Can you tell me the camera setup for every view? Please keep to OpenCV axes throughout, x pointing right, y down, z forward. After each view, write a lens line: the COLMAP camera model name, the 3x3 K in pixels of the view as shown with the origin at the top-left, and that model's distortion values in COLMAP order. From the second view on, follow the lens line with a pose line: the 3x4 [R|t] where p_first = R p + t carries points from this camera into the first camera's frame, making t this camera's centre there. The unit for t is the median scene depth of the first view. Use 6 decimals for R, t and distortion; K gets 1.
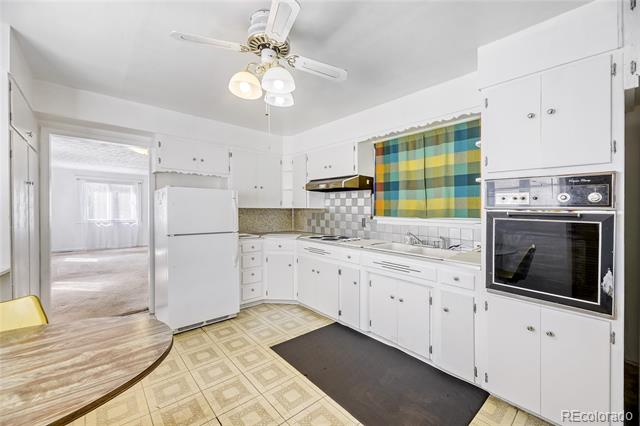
lens RADIAL K [[262.5, 0, 321.7], [0, 262.5, 212.3], [0, 0, 1]] dist [0.012081, -0.000689]
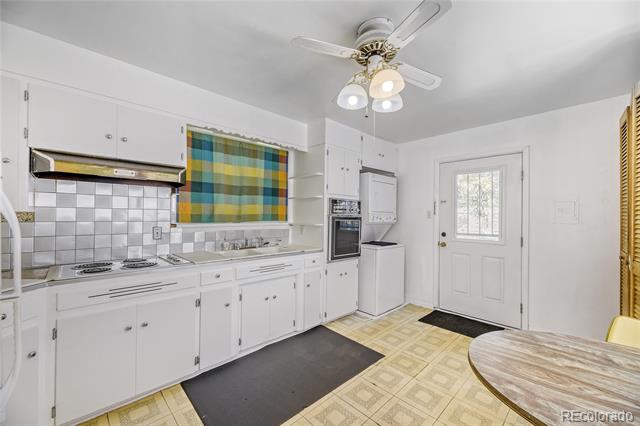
lens RADIAL K [[262.5, 0, 322.7], [0, 262.5, 213.3], [0, 0, 1]] dist [0.012081, -0.000689]
pose [[-0.056866, -0.001605, 0.998381, -1.005594], [0.003250, 0.999993, 0.001793, -0.022962], [-0.998377, 0.003347, -0.056860, 1.066214]]
